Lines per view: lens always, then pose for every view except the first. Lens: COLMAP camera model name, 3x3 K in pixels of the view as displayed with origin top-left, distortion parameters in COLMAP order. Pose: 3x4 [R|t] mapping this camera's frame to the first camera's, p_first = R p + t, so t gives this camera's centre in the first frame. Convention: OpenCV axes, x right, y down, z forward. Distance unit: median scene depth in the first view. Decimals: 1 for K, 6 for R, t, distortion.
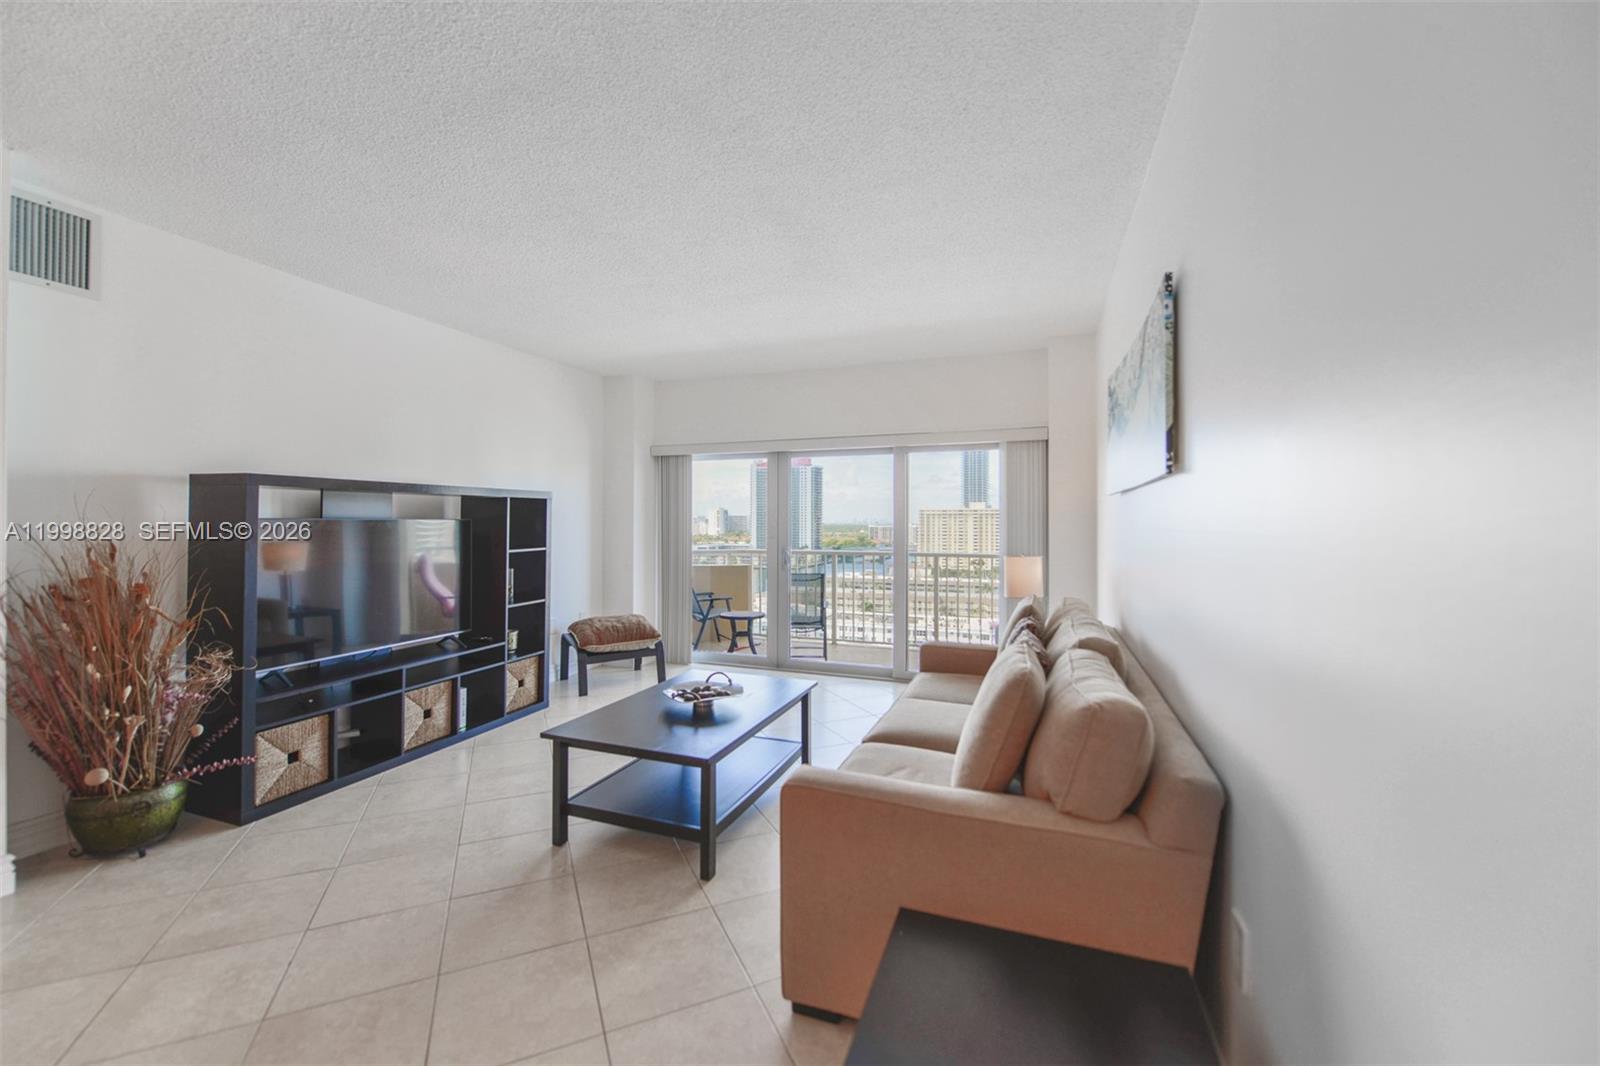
lens RADIAL K [[645.9, 0, 782.3], [0, 645.9, 514.2], [0, 0, 1]] dist [-0.000159, -0.000972]
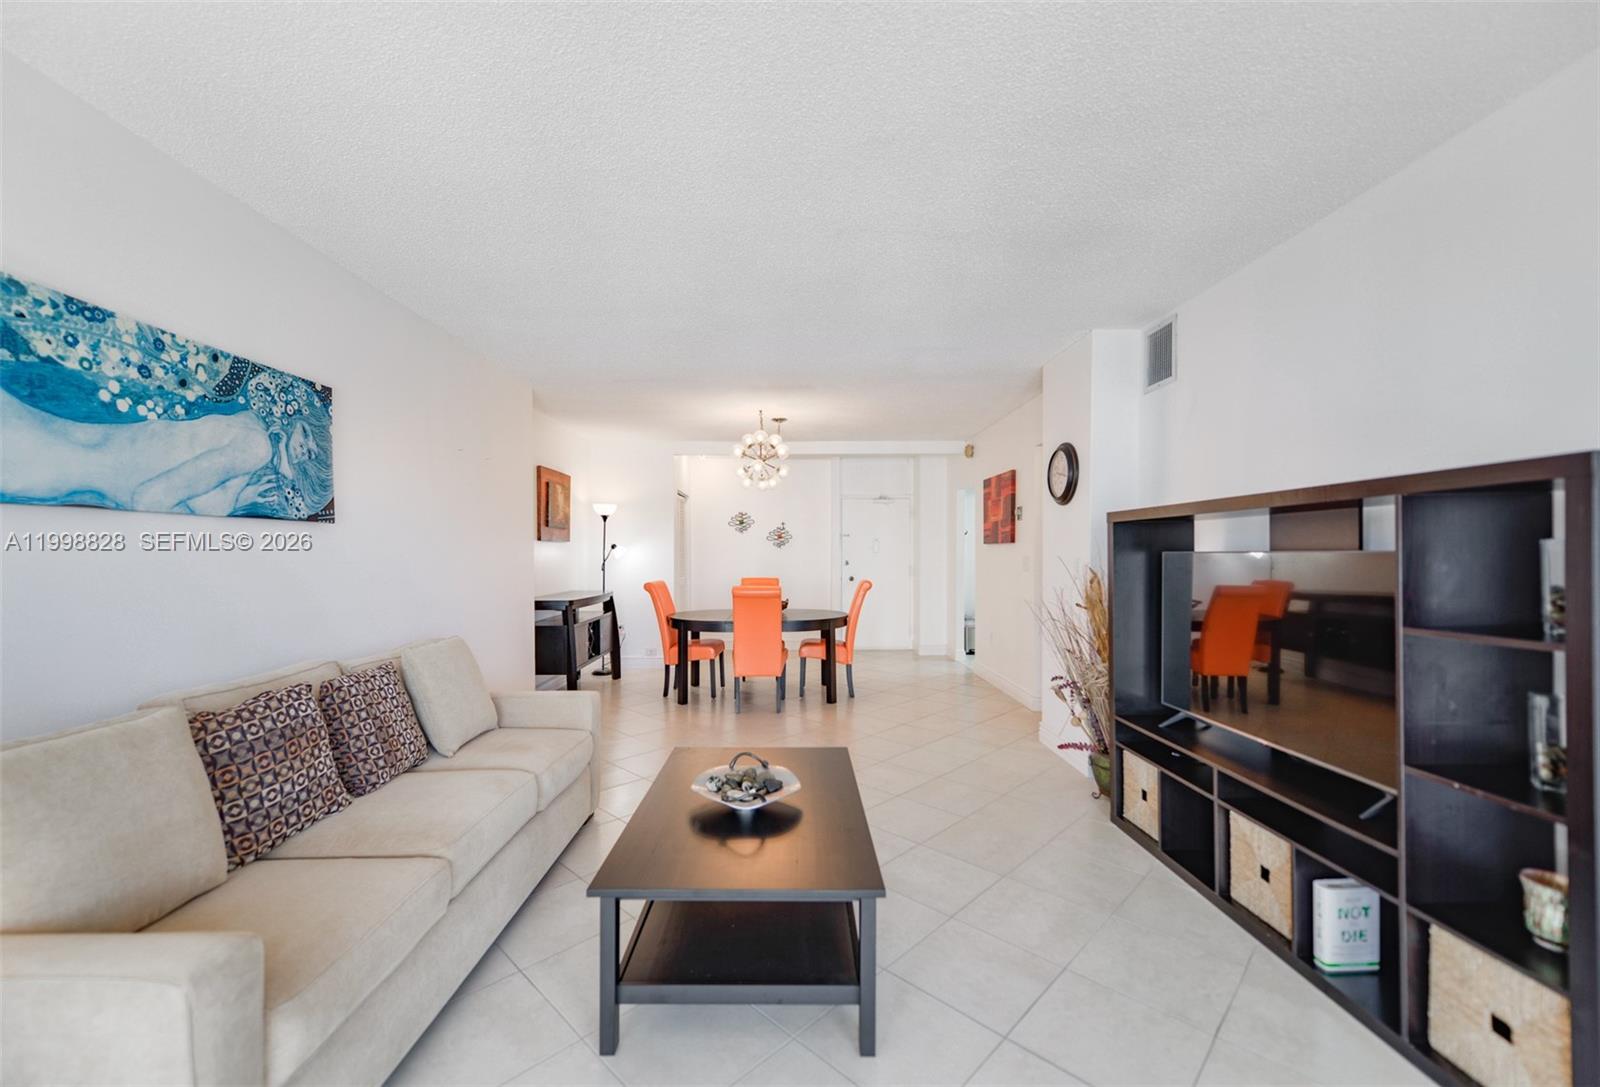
lens RADIAL K [[641.7, 0, 789.2], [0, 641.7, 561.6], [0, 0, 1]] dist [0.007309, 0.000604]
pose [[-0.929218, 0.003609, -0.369516, 0.065163], [0.003236, 0.999993, 0.001629, 0.010806], [0.369519, 0.000318, -0.929223, 1.077207]]
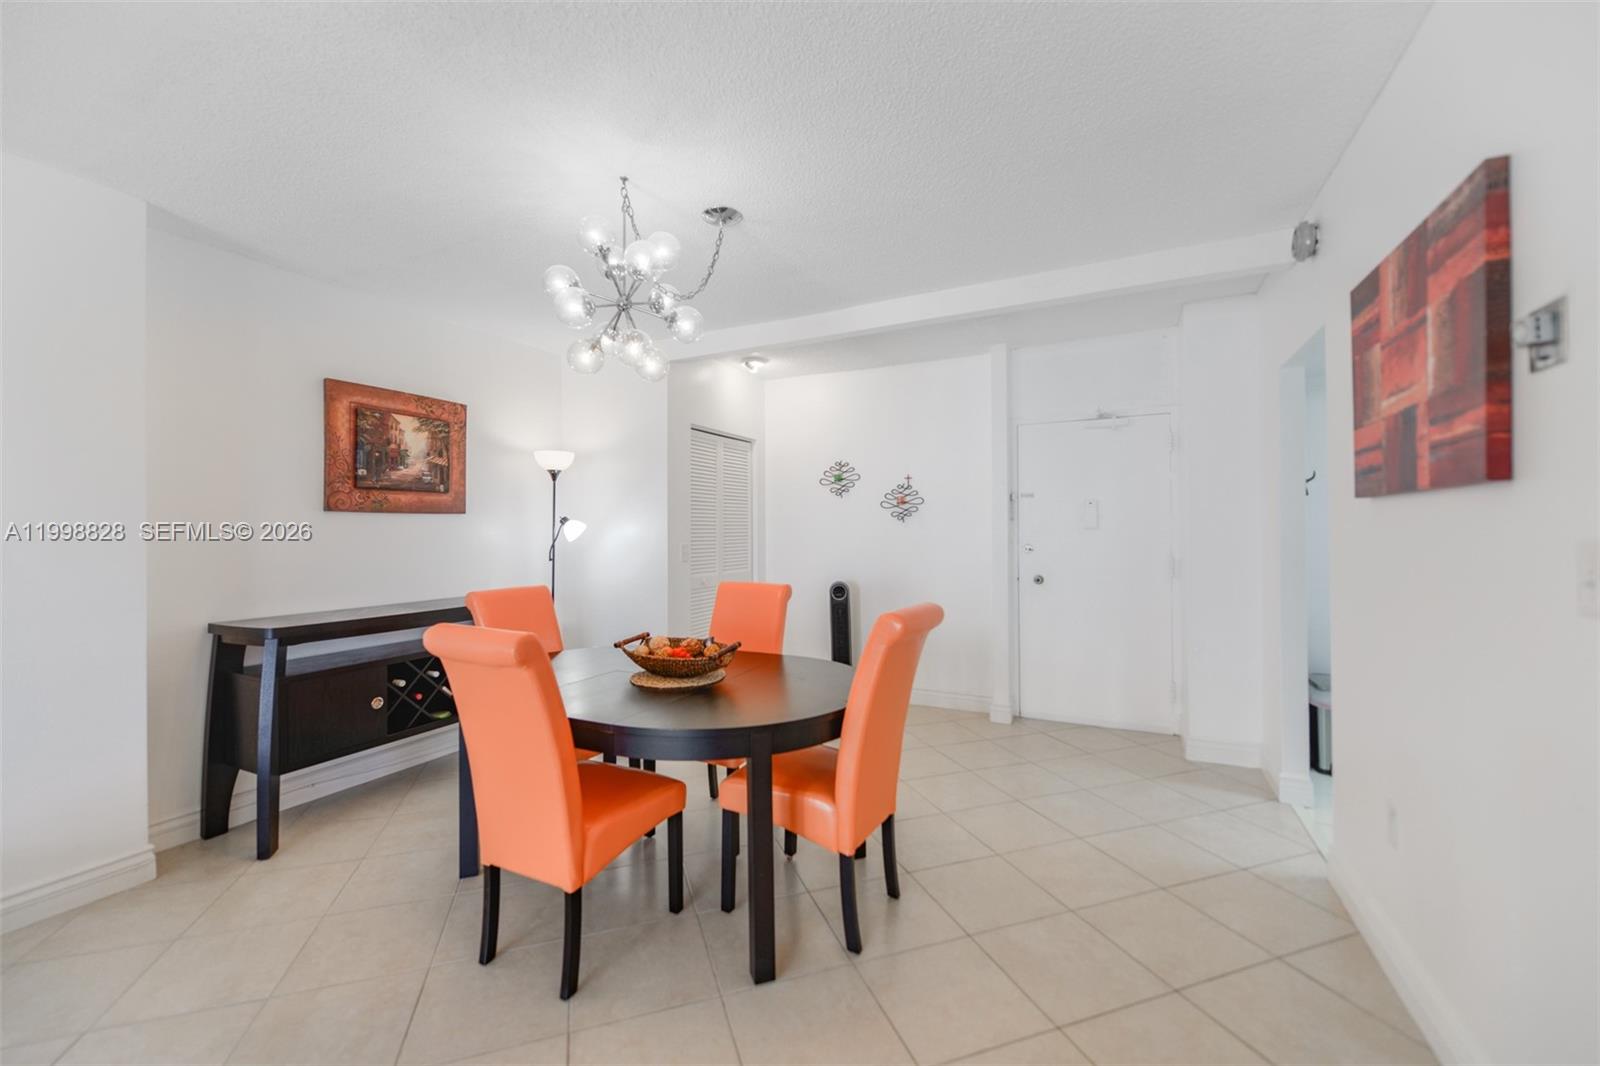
lens RADIAL K [[645.9, 0, 784.4], [0, 645.9, 530.4], [0, 0, 1]] dist [-0.000159, -0.000972]
pose [[-0.995546, 0.004692, 0.094156, -0.497694], [0.003412, 0.999900, -0.013757, 0.002890], [-0.094211, -0.013375, -0.995462, 0.408463]]
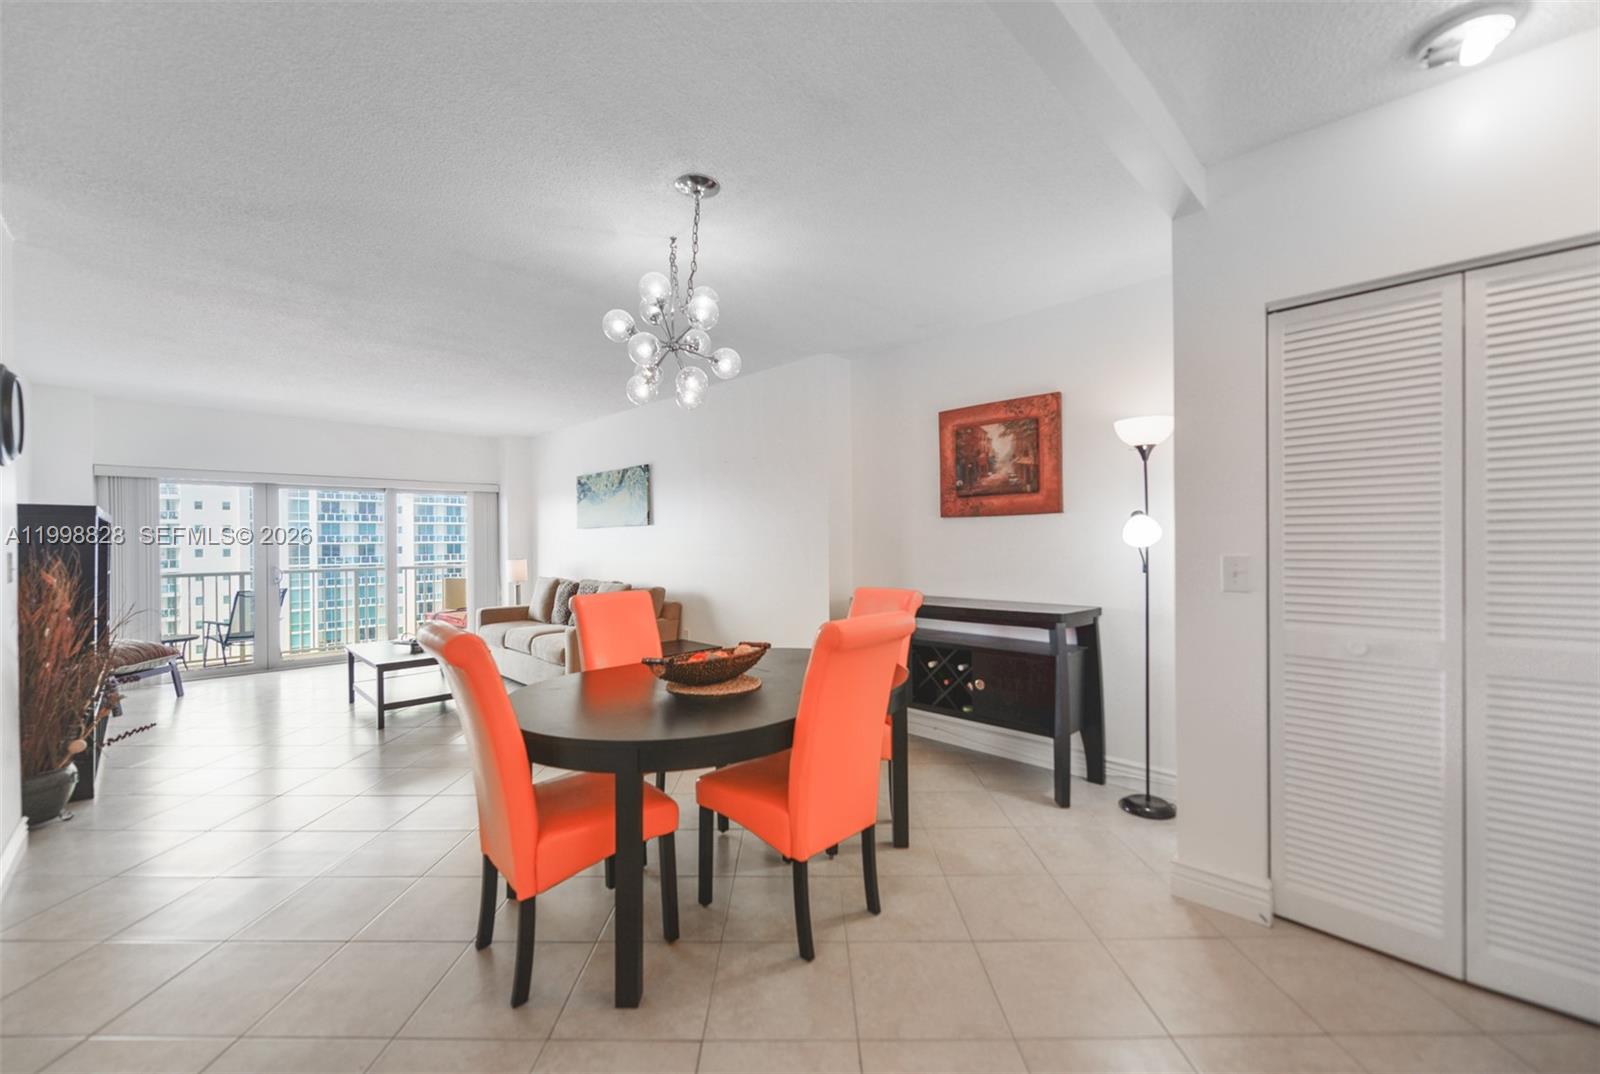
lens RADIAL K [[645.9, 0, 804.3], [0, 645.9, 532.6], [0, 0, 1]] dist [-0.000159, -0.000972]
pose [[0.397728, 0.000670, 0.917503, -0.821692], [0.000761, 0.999999, -0.001060, -0.007592], [-0.917503, 0.001120, 0.397727, -0.410835]]
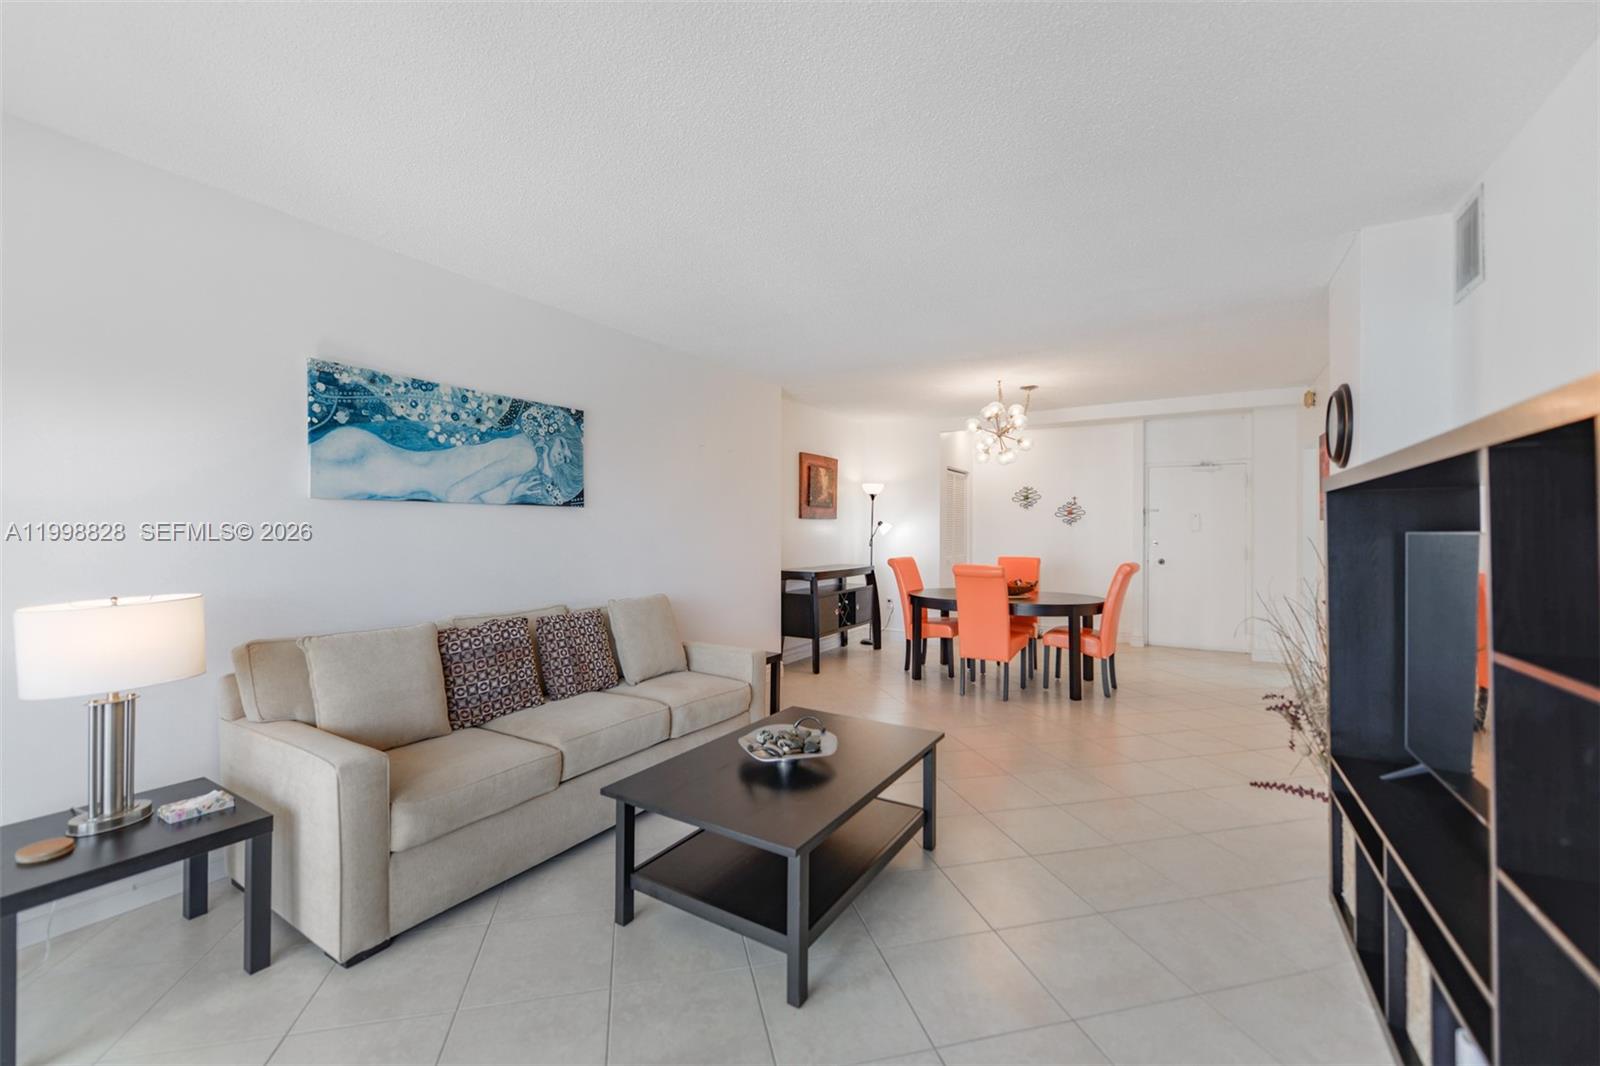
lens RADIAL K [[645.9, 0, 787.8], [0, 645.9, 526.2], [0, 0, 1]] dist [-0.000159, -0.000972]
pose [[-0.984078, -0.005453, 0.177656, -0.165402], [-0.008402, 0.999839, -0.015849, 0.010315], [-0.177541, -0.017090, -0.983965, 1.138109]]
